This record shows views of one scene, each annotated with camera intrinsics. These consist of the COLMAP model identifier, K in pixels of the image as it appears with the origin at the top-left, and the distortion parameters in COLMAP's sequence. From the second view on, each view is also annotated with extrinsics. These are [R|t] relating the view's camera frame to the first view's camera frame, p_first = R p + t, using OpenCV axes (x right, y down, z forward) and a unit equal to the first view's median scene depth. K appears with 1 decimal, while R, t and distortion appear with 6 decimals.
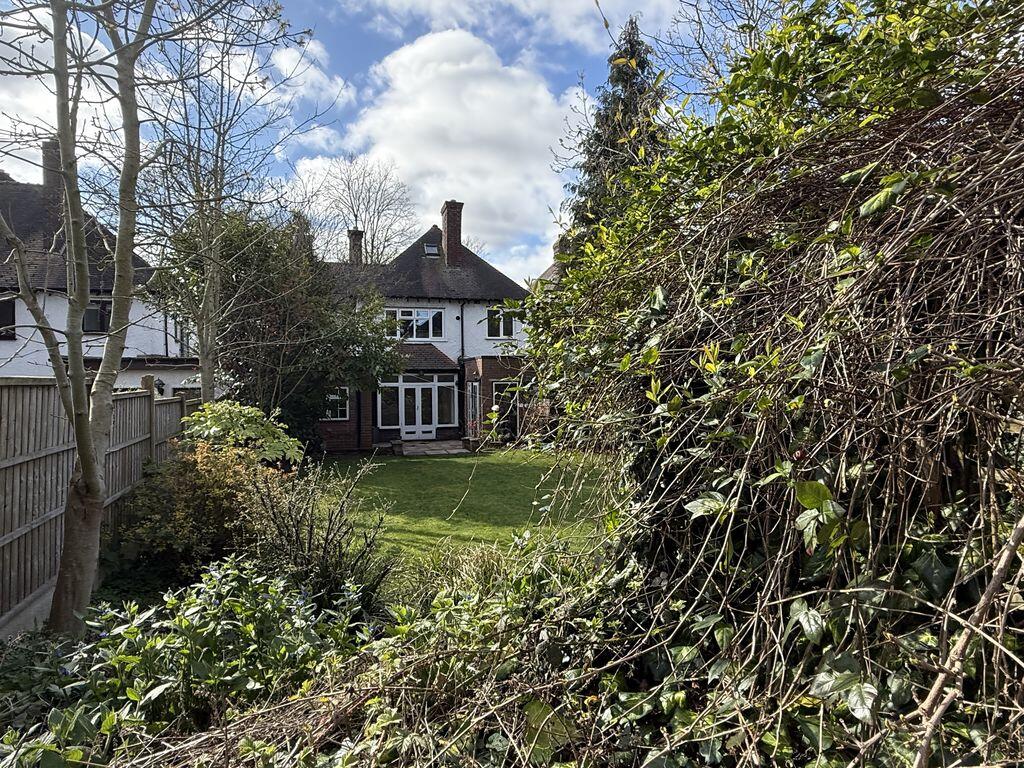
lens RADIAL K [[591.5, 0, 508.7], [0, 591.5, 383.1], [0, 0, 1]] dist [-0.006788, -0.001313]
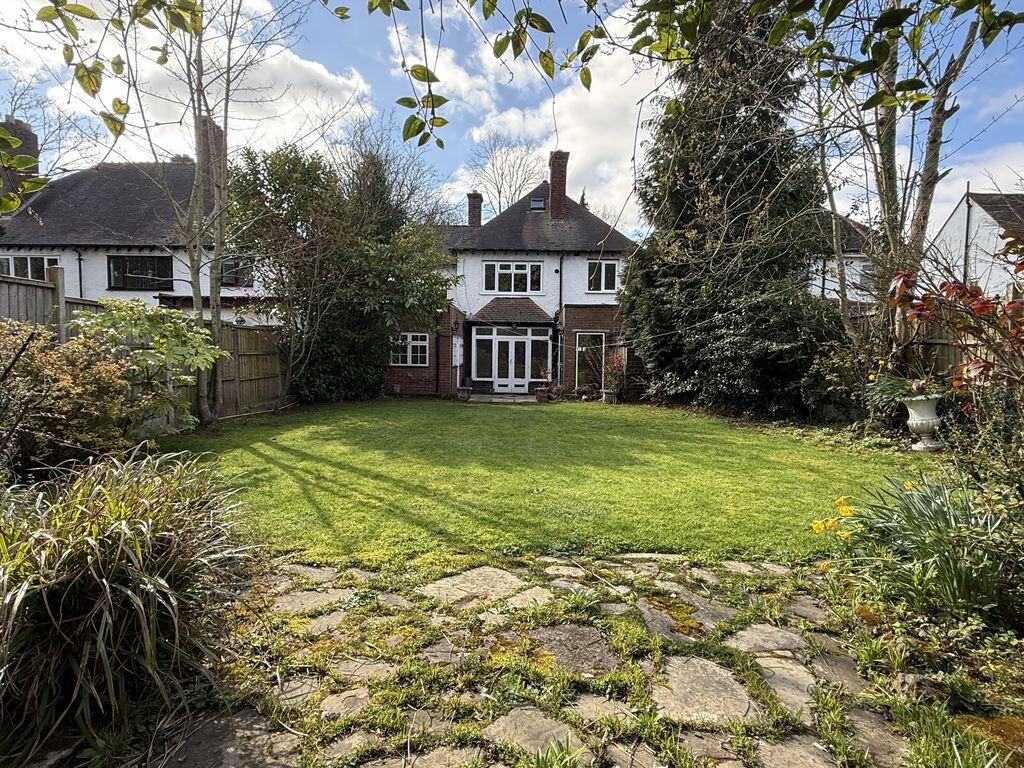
lens RADIAL K [[530.3, 0, 506.6], [0, 530.3, 386.1], [0, 0, 1]] dist [0.000765, -0.000082]
pose [[0.958680, 0.039085, -0.281790, 0.091982], [-0.023377, 0.997991, 0.058893, 0.030607], [0.283525, -0.049872, 0.957667, 0.133924]]
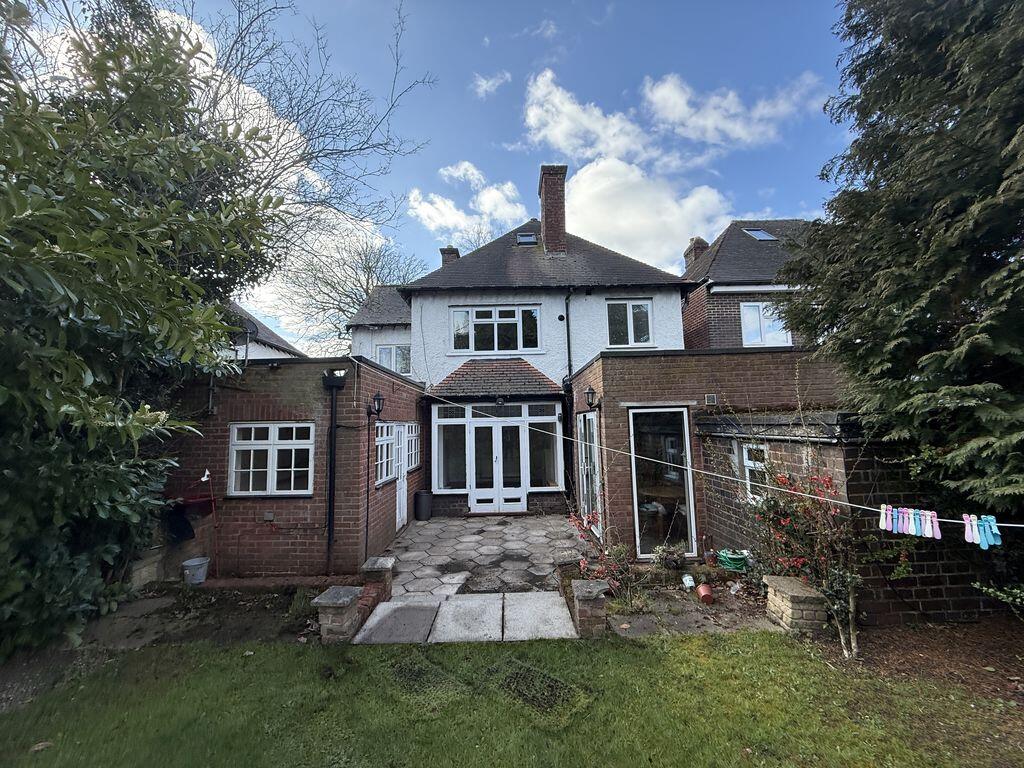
lens RADIAL K [[407.4, 0, 509.7], [0, 407.4, 383.2], [0, 0, 1]] dist [0.001055, -0.000564]
pose [[0.963653, -0.041715, -0.263879, -0.026008], [0.014554, 0.994465, -0.104058, 0.007710], [0.266759, 0.096436, 0.958926, 0.582292]]
